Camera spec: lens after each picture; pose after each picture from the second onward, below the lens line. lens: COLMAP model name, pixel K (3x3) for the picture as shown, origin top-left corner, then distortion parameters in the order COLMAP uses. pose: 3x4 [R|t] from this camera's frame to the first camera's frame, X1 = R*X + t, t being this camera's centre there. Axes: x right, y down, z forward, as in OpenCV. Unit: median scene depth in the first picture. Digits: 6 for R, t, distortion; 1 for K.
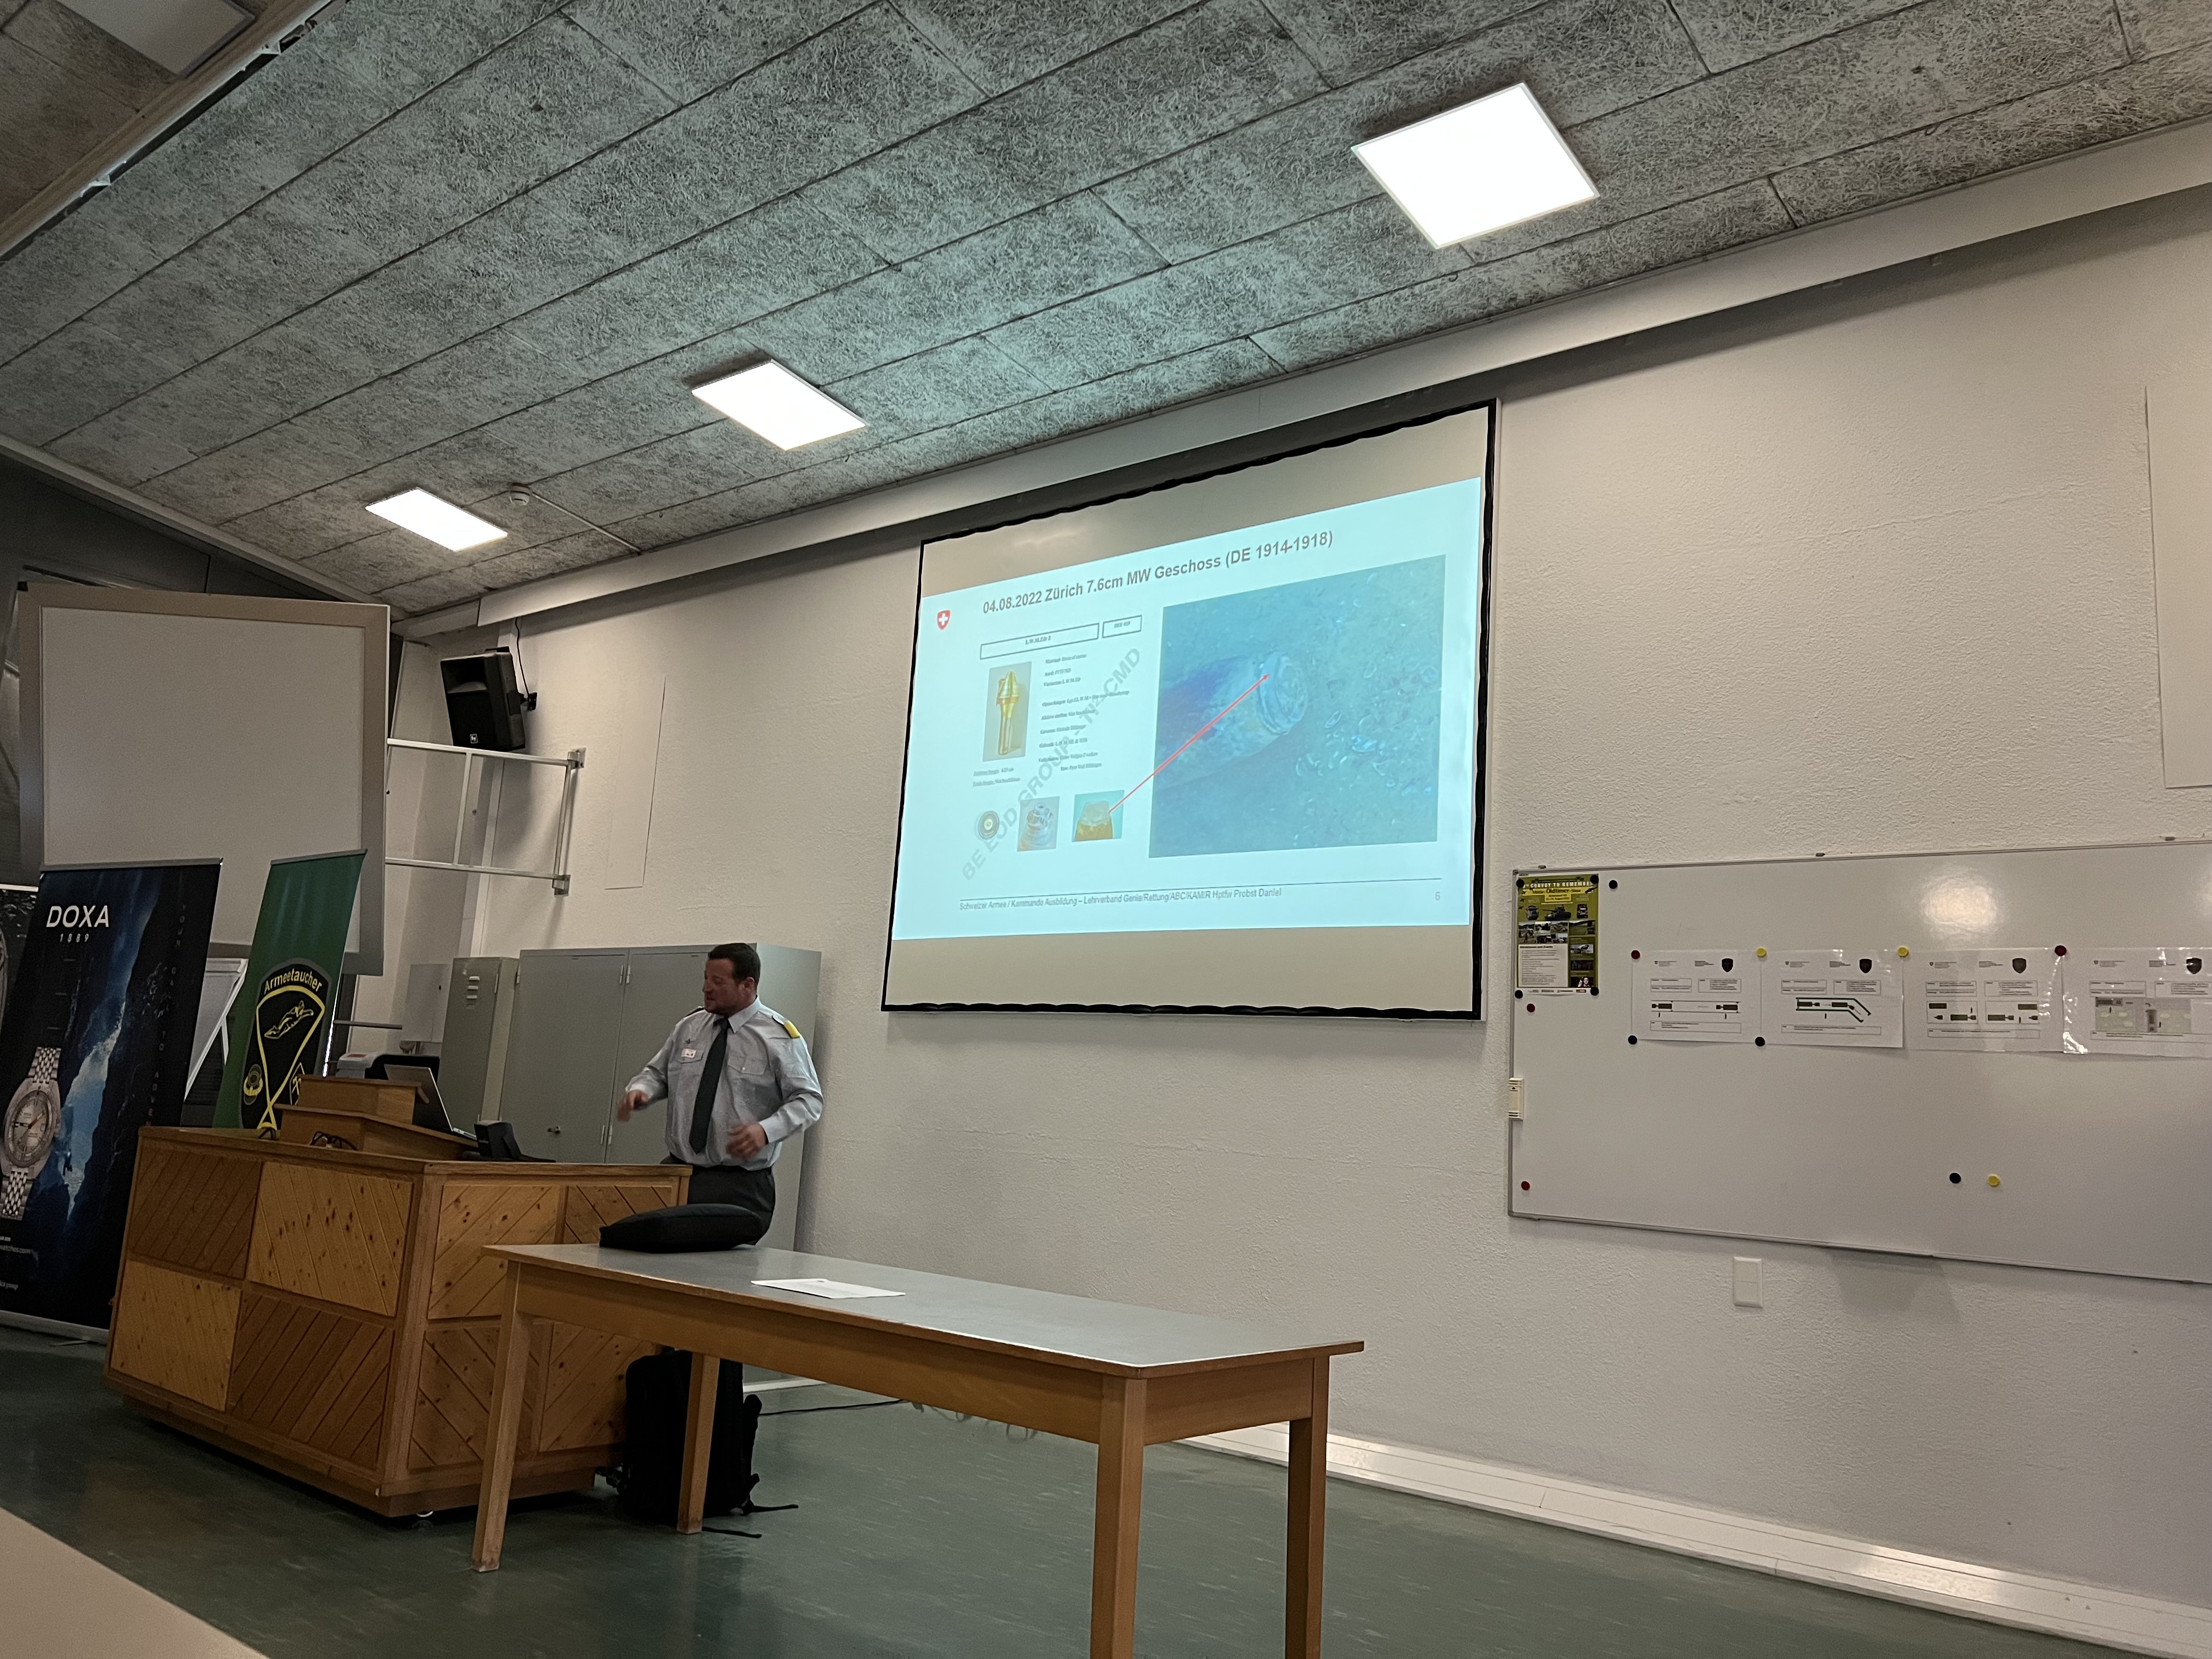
lens RADIAL K [[1654.9, 0, 1097.5], [0, 1654.9, 823.6], [0, 0, 1]] dist [0.052100, -0.059259]
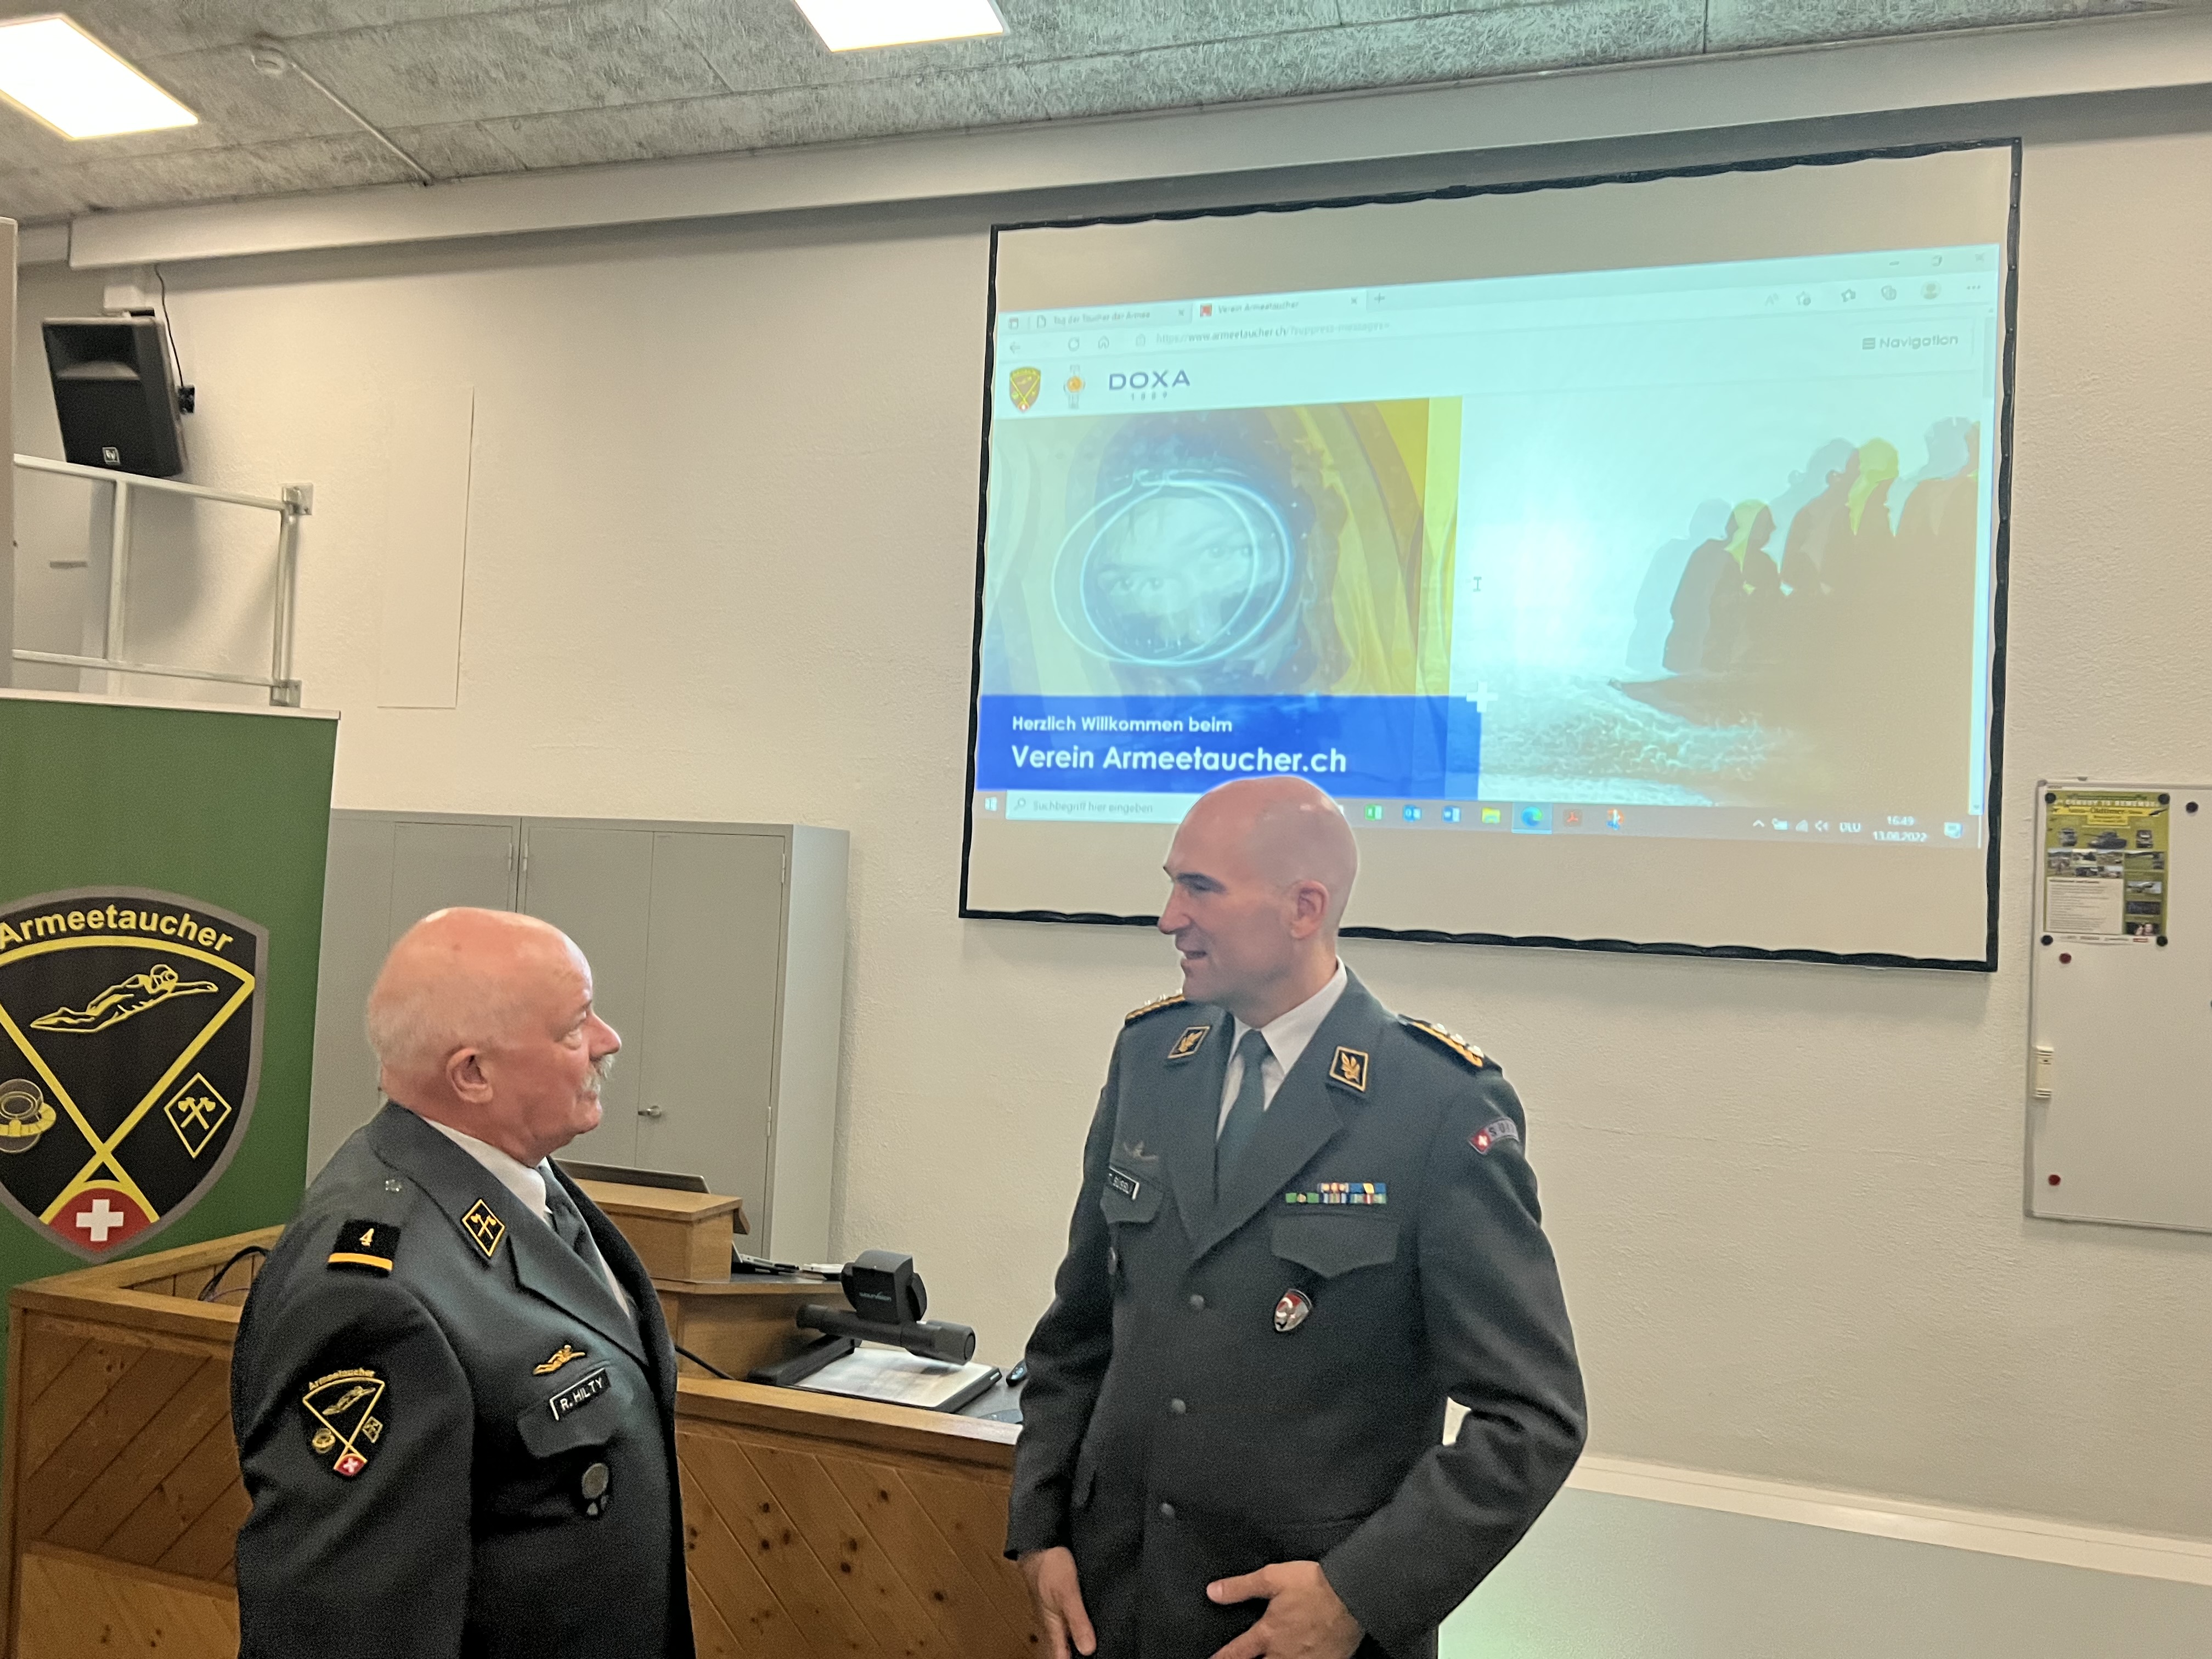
lens RADIAL K [[1654.9, 0, 1103.3], [0, 1654.9, 836.2], [0, 0, 1]] dist [0.052100, -0.059259]
pose [[0.926884, -0.007876, 0.375265, -0.383193], [-0.052647, 0.987168, 0.150755, -0.034860], [-0.371637, -0.159489, 0.914576, 0.379841]]
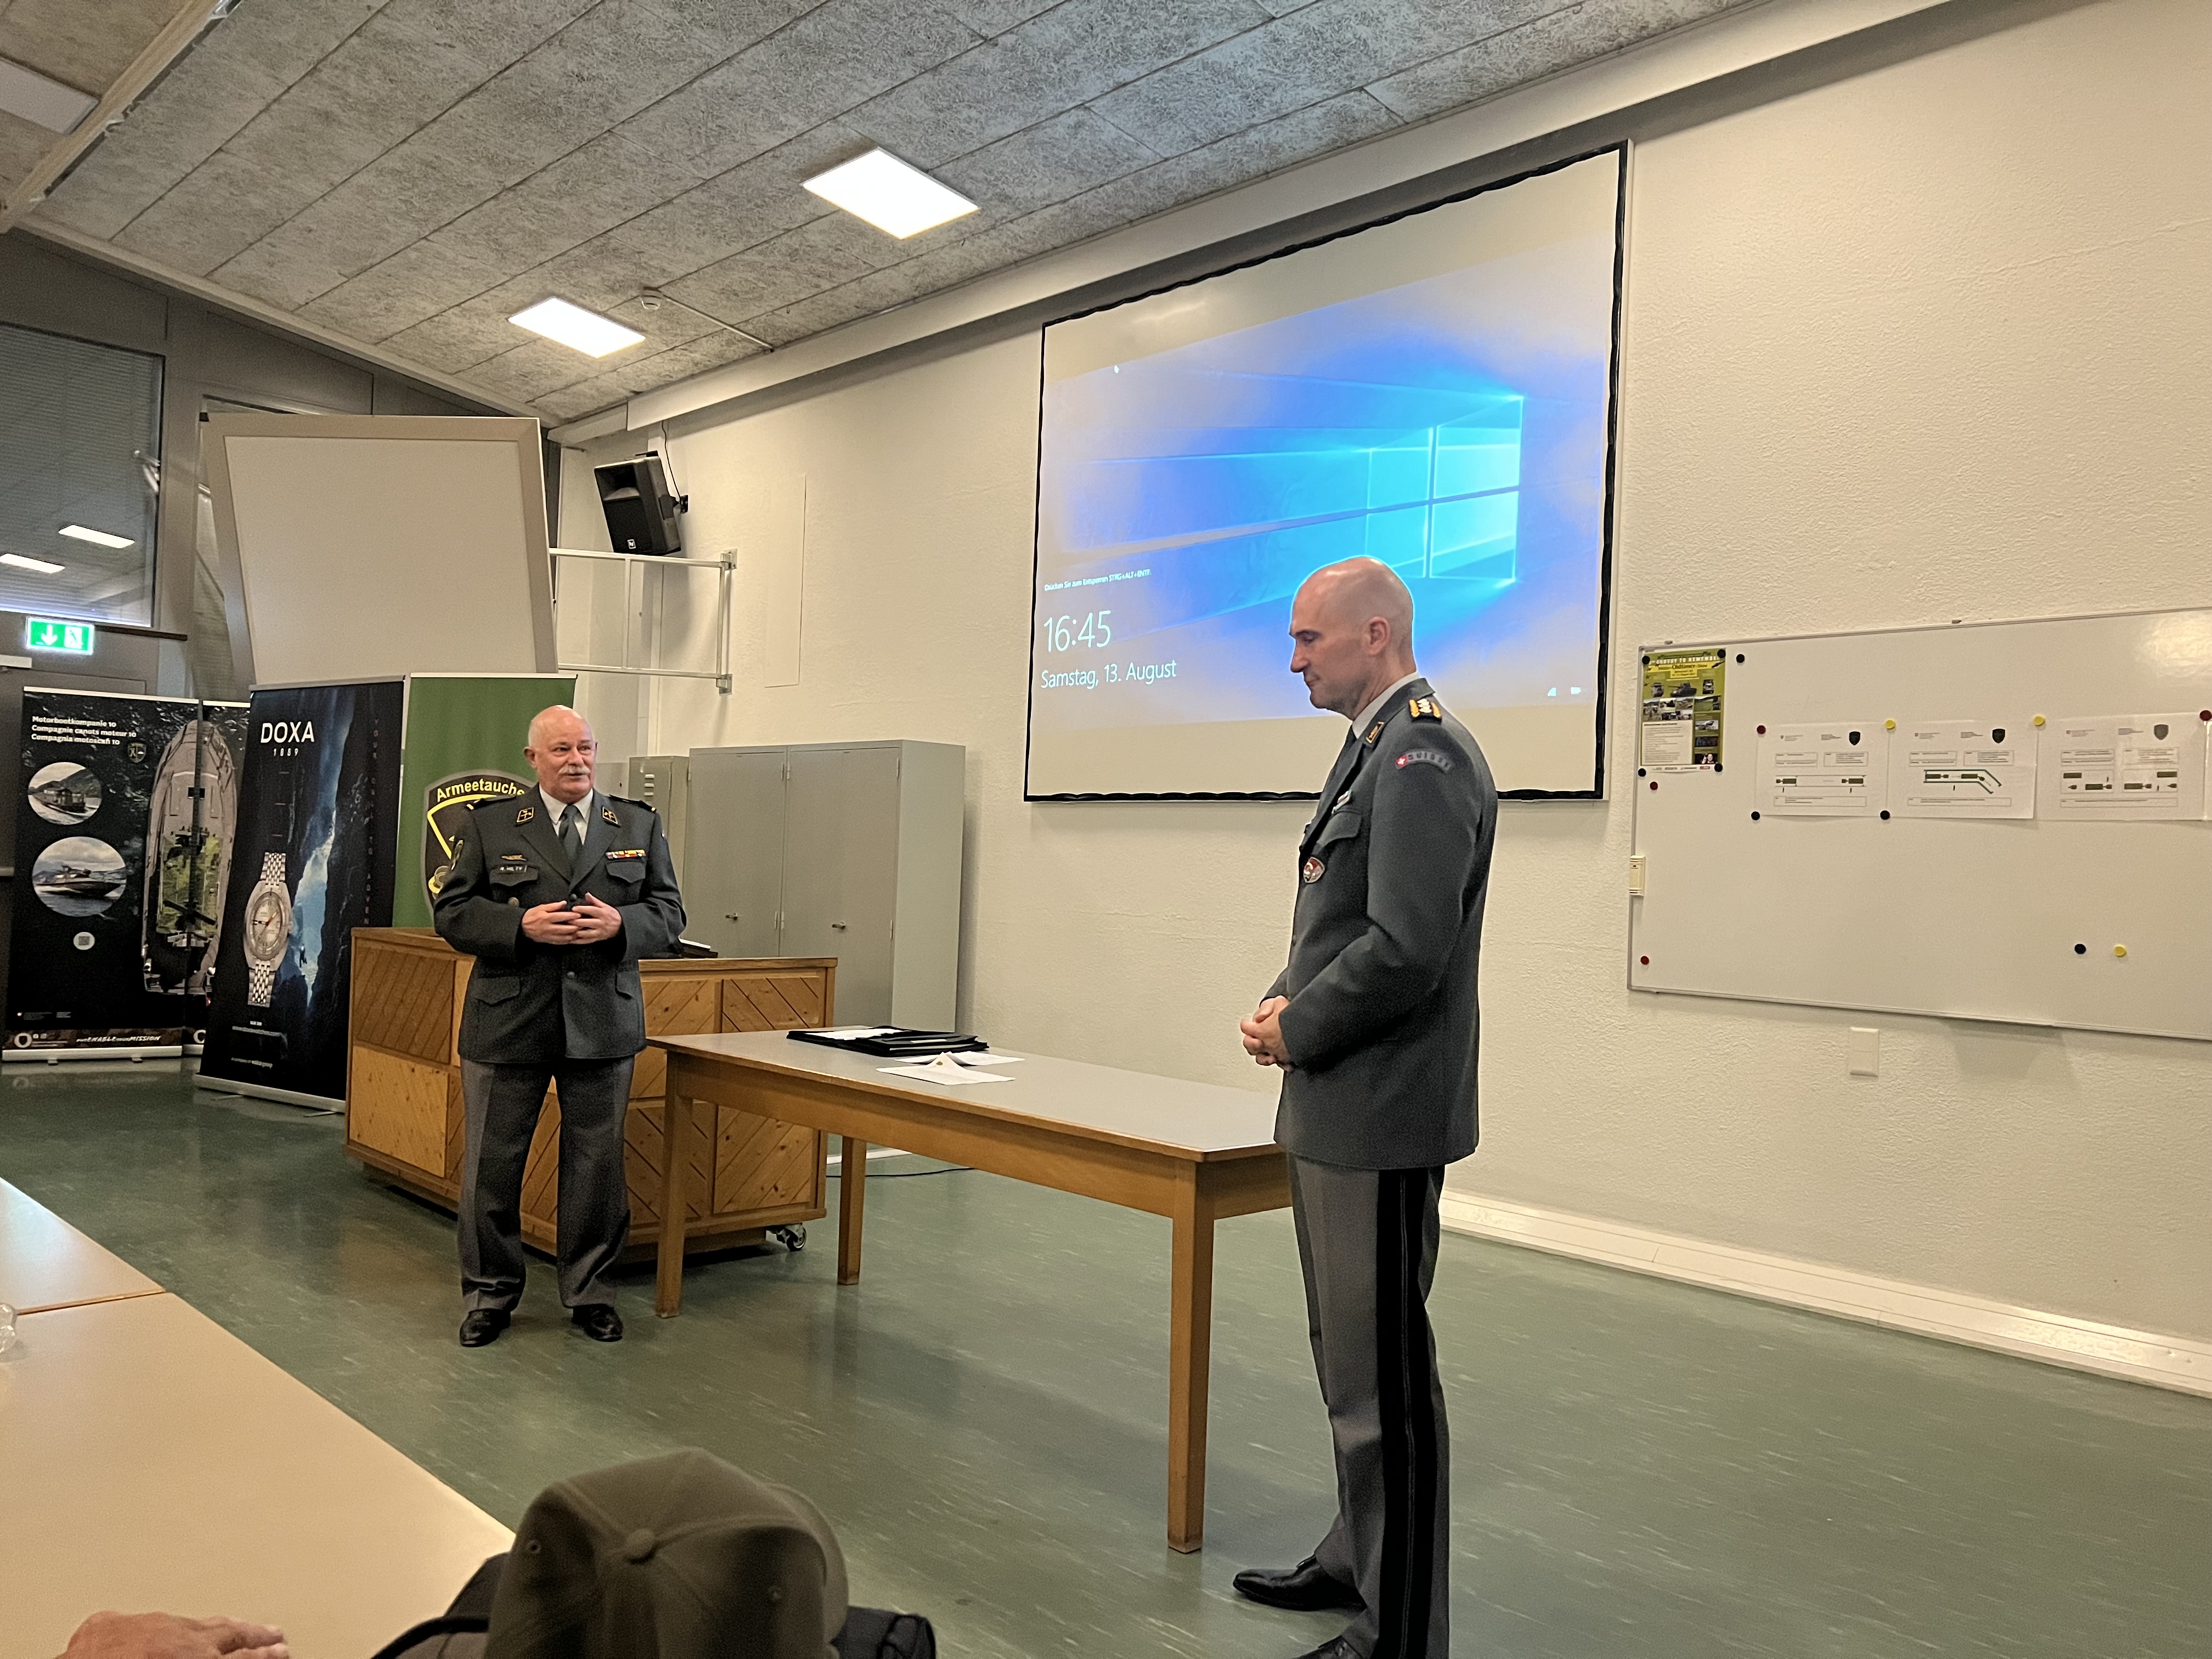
lens RADIAL K [[1654.9, 0, 1098.5], [0, 1654.9, 839.6], [0, 0, 1]] dist [0.052100, -0.059259]
pose [[0.993444, -0.025540, -0.111426, 0.034017], [0.042088, 0.987972, 0.148795, -0.016323], [0.106286, -0.152509, 0.982570, -0.016373]]
